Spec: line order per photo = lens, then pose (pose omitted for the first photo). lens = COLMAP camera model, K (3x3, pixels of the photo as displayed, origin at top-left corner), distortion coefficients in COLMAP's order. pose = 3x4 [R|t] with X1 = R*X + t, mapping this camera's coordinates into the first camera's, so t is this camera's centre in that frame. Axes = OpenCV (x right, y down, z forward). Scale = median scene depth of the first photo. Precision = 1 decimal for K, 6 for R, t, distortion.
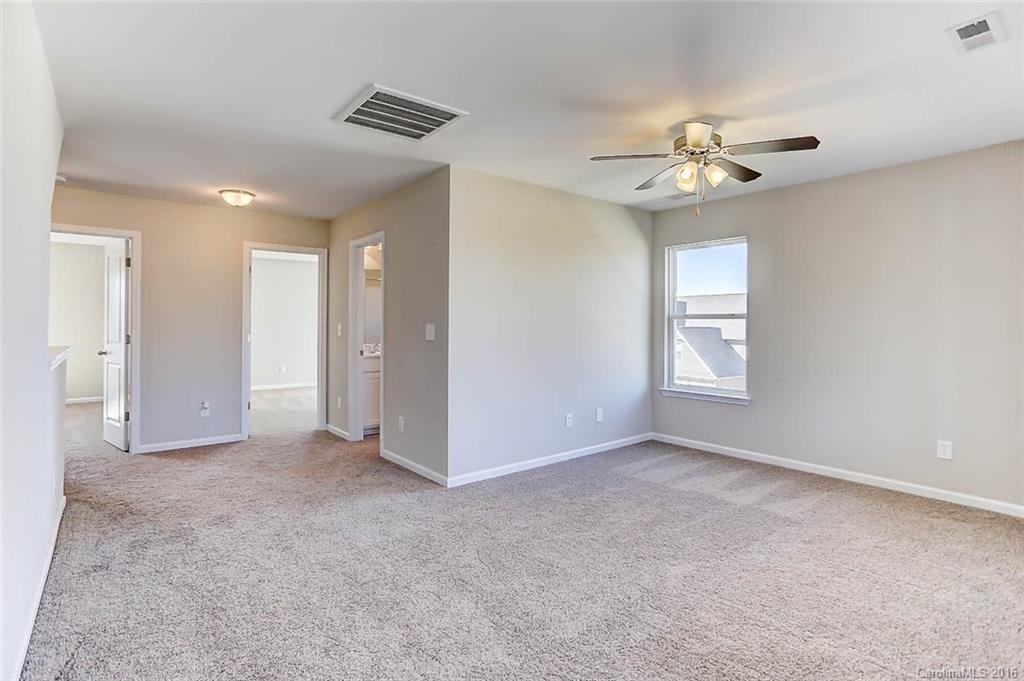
lens RADIAL K [[495.1, 0, 520.5], [0, 495.1, 316.3], [0, 0, 1]] dist [0.001078, 0.000041]
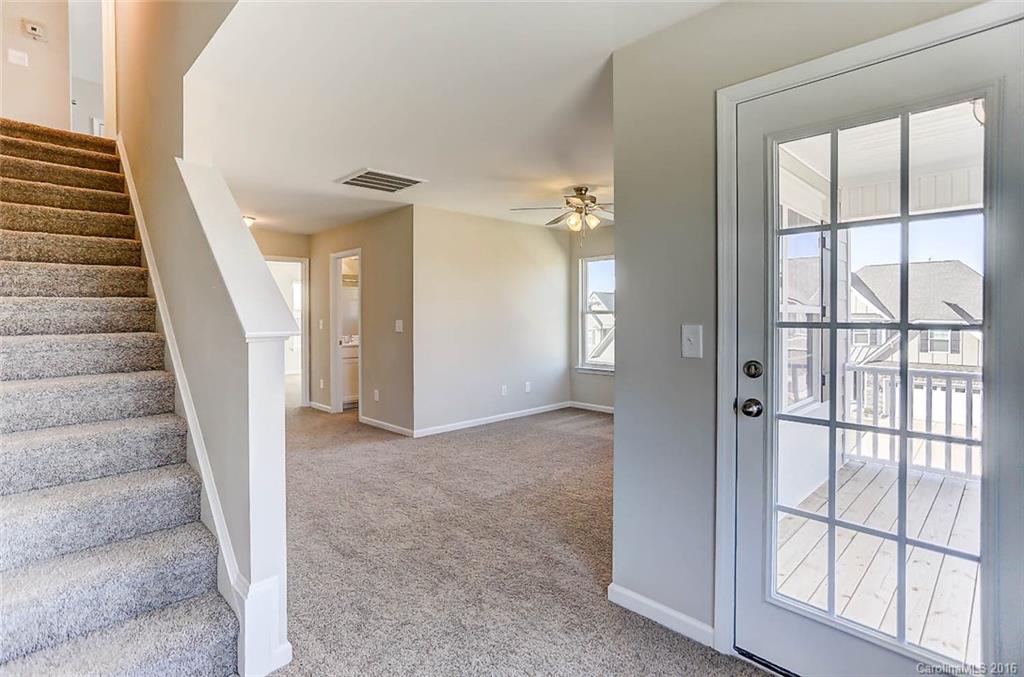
lens RADIAL K [[495.1, 0, 520.5], [0, 495.1, 314.3], [0, 0, 1]] dist [0.001078, 0.000041]
pose [[0.995888, -0.006729, 0.090345, 0.024192], [0.005622, 0.999906, 0.012505, -0.013975], [-0.090420, -0.011946, 0.995832, -0.356388]]
